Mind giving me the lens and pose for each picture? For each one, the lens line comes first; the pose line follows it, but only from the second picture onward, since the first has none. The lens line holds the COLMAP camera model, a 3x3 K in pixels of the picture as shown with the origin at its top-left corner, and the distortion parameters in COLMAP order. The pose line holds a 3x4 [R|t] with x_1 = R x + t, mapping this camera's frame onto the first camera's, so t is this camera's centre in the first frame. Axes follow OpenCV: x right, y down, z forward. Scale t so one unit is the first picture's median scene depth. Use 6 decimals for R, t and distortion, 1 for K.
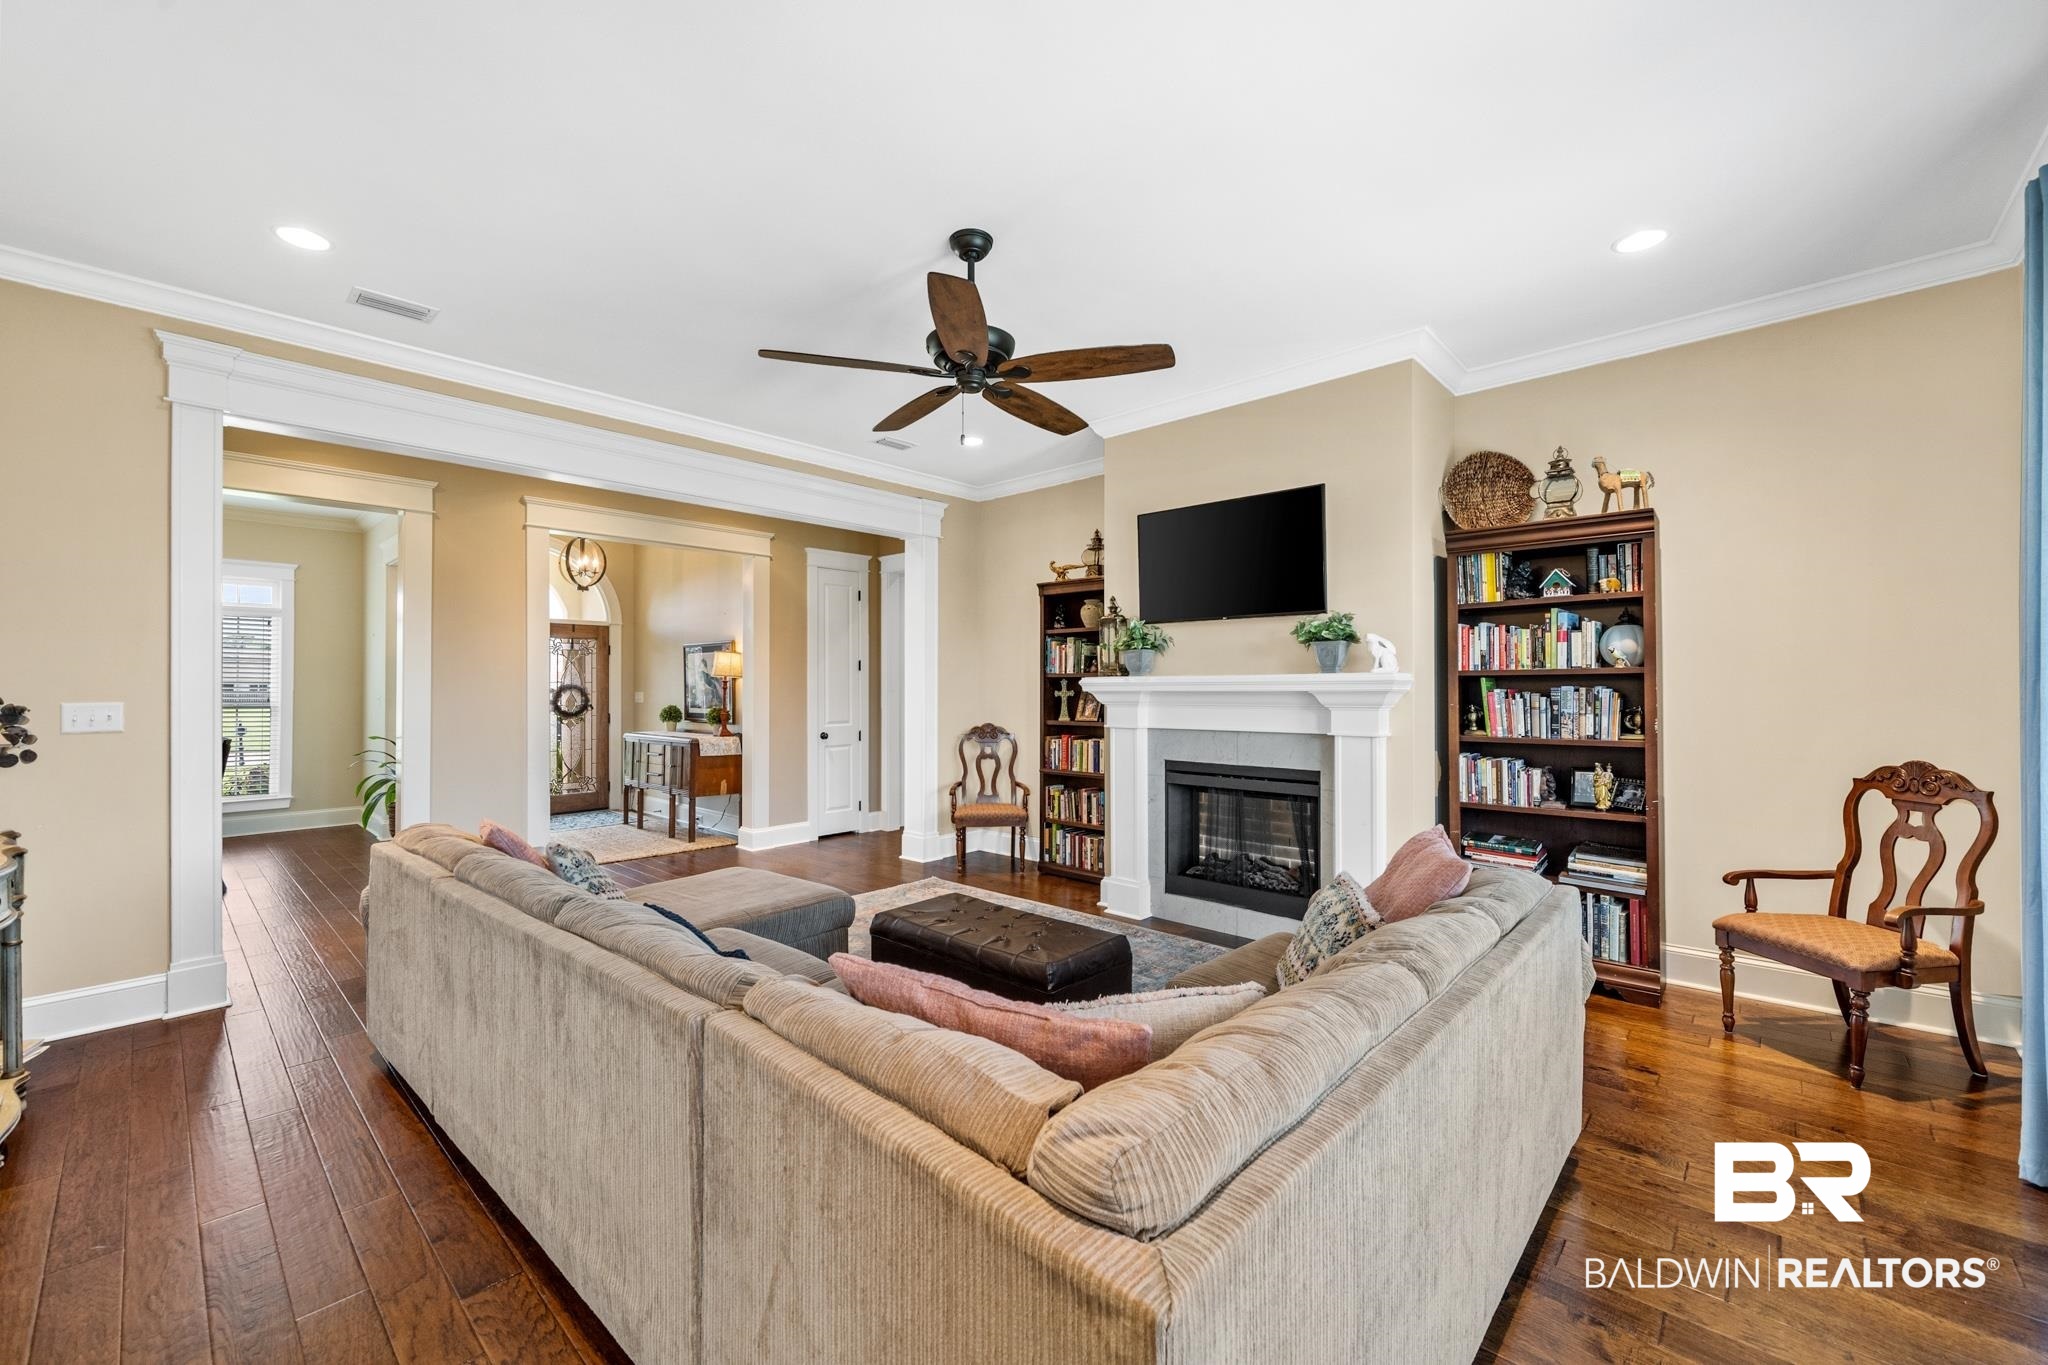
lens RADIAL K [[812.7, 0, 1024.0], [0, 812.7, 682.5], [0, 0, 1]] dist [-0.001490, -0.000186]
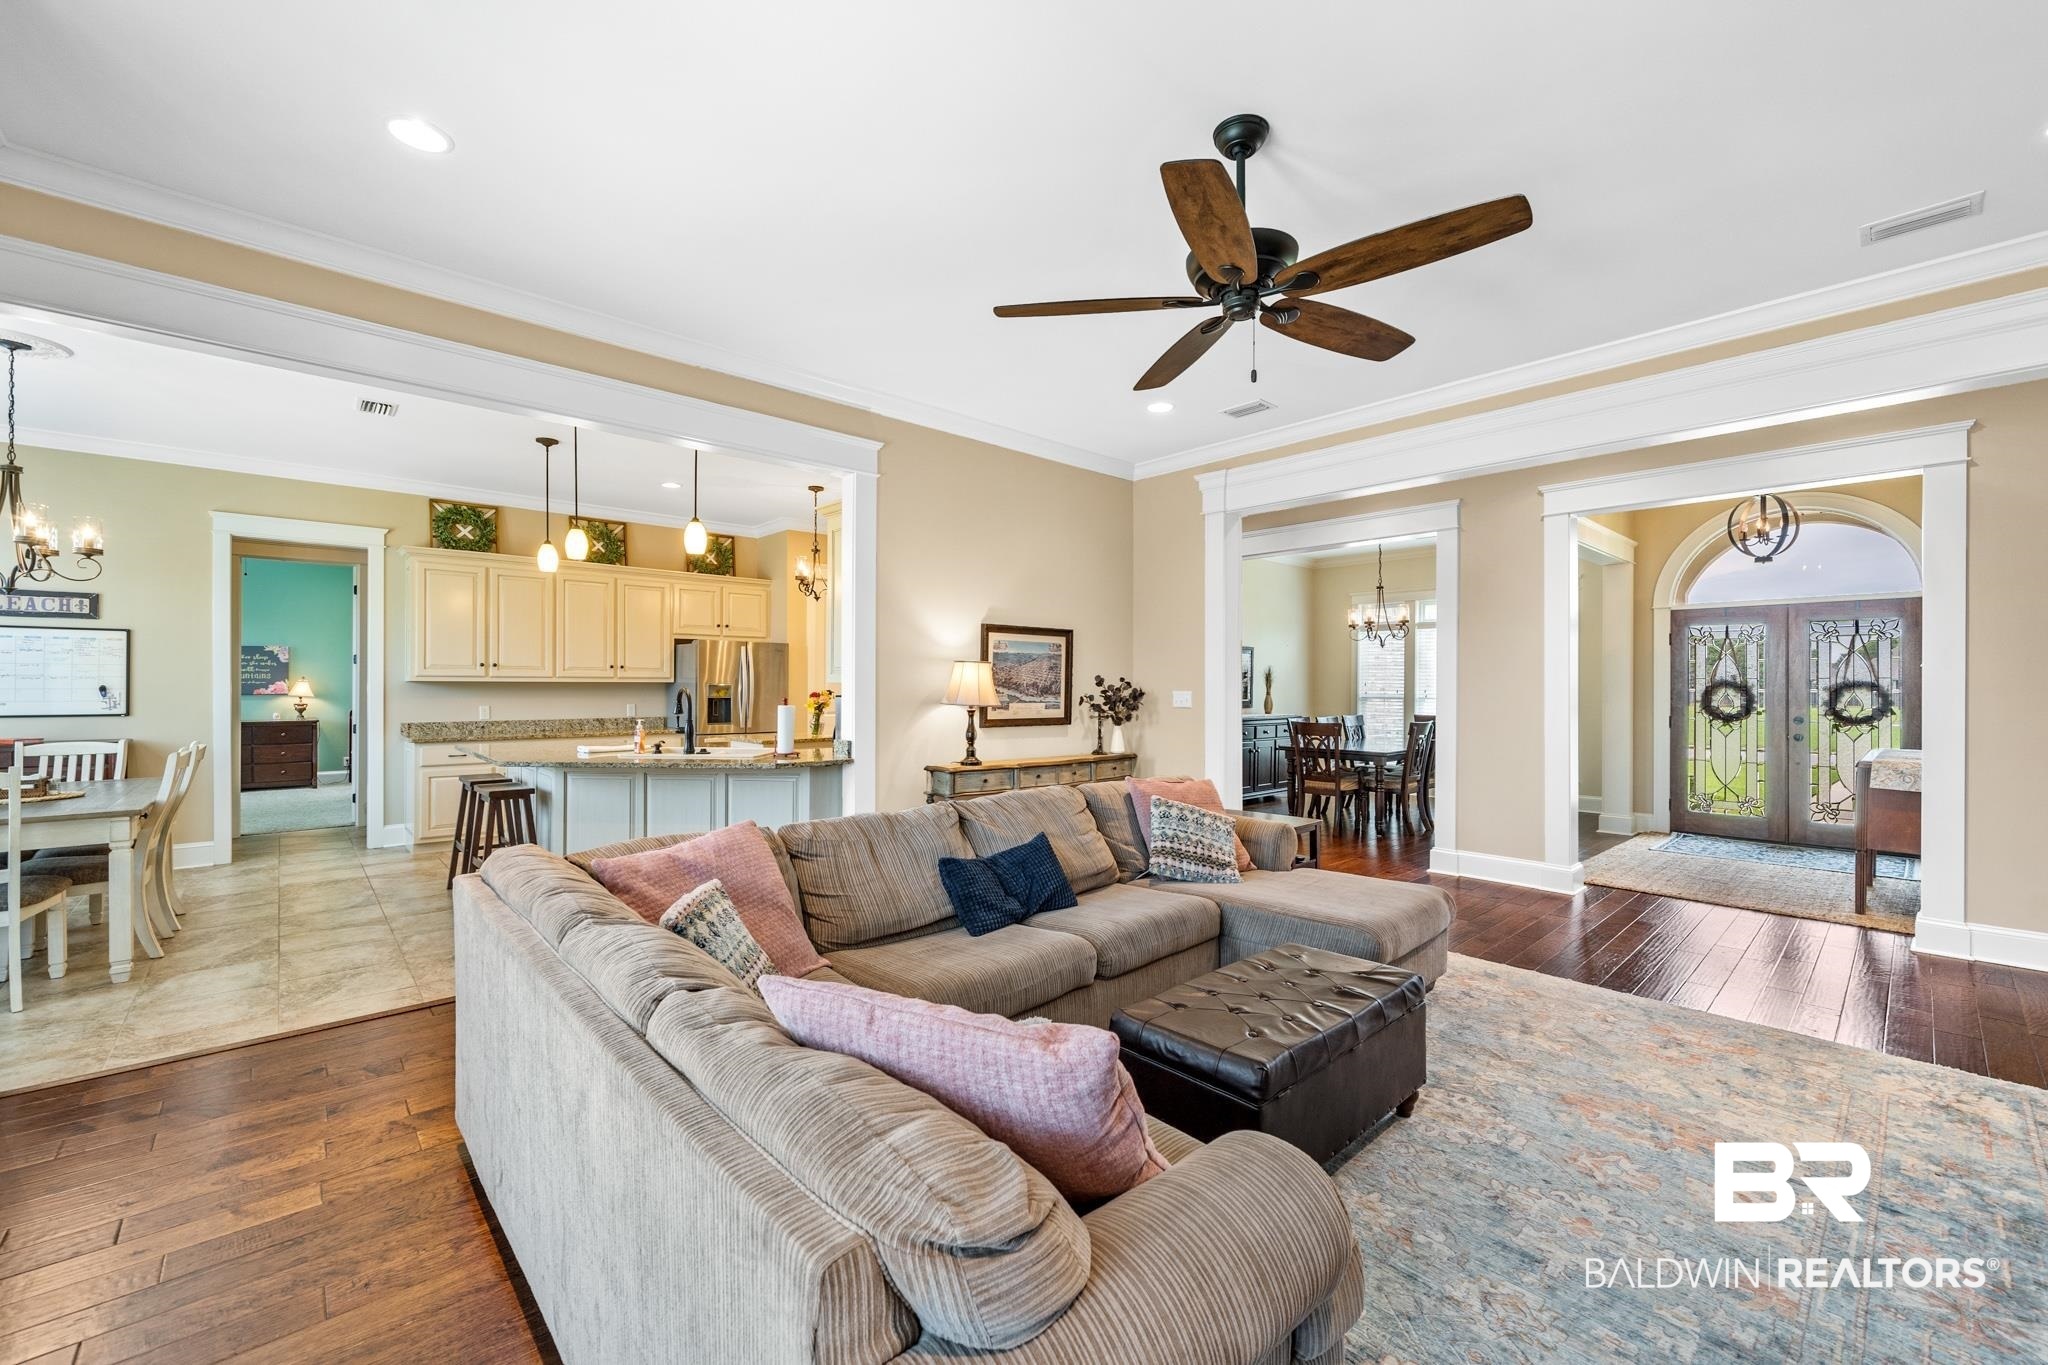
lens RADIAL K [[821.1, 0, 1009.2], [0, 821.1, 681.2], [0, 0, 1]] dist [-0.000858, -0.000137]
pose [[-0.089782, -0.003760, -0.995954, 0.588662], [0.004468, 0.999981, -0.004178, 0.006471], [0.995951, -0.004825, -0.089764, 0.639775]]
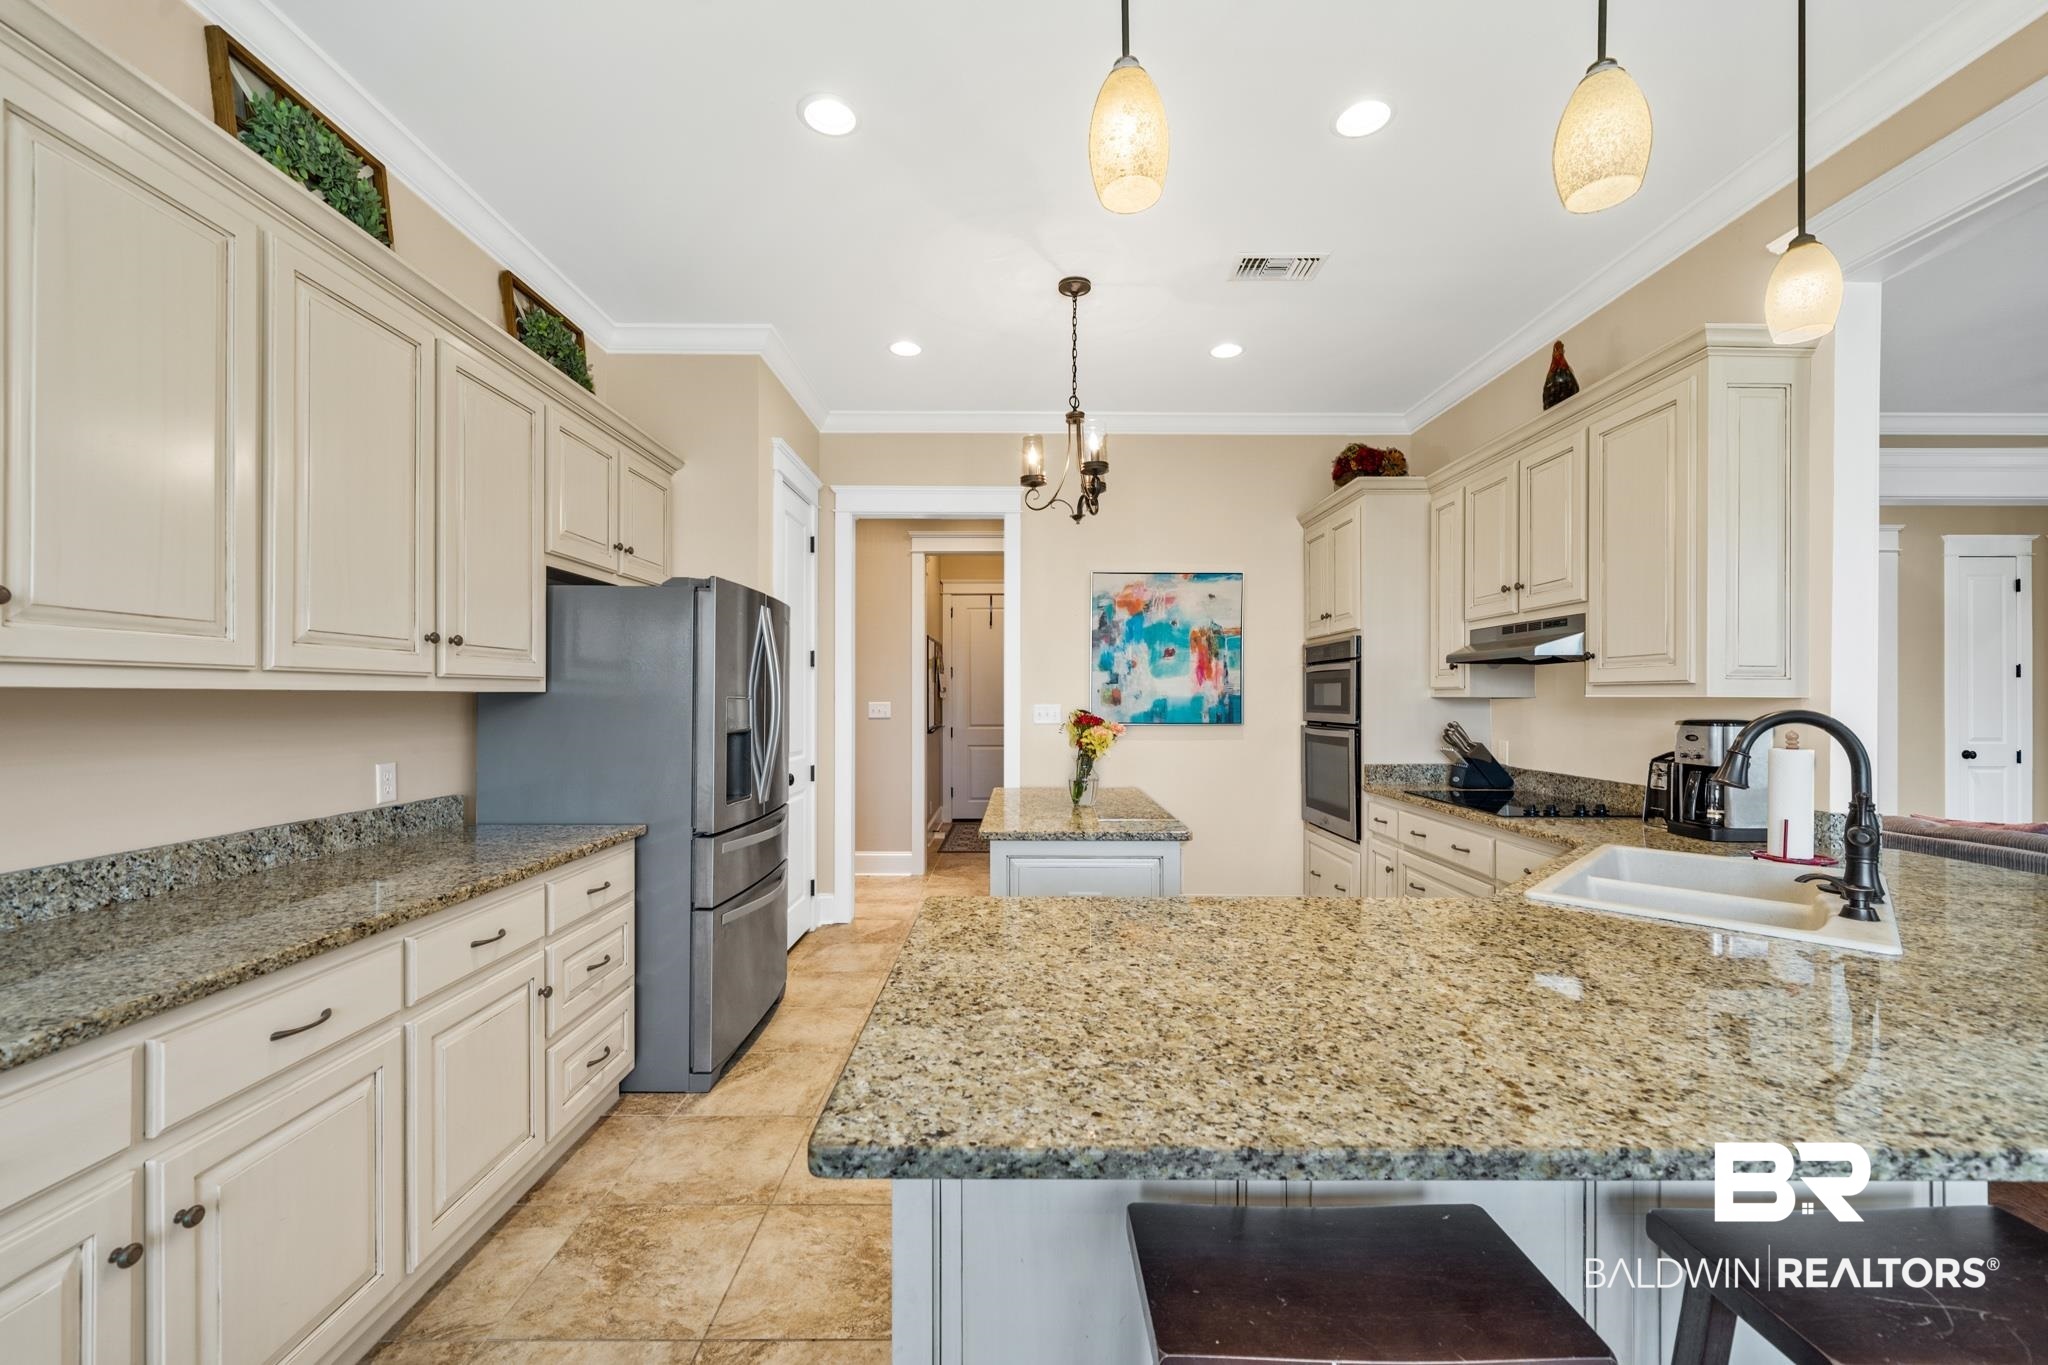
lens RADIAL K [[812.7, 0, 1021.3], [0, 812.7, 692.0], [0, 0, 1]] dist [-0.001354, -0.000239]
pose [[0.684945, -0.001756, -0.728593, -0.564070], [0.002239, 0.999997, -0.000306, -0.003035], [0.728592, -0.001422, 0.684947, -0.547163]]
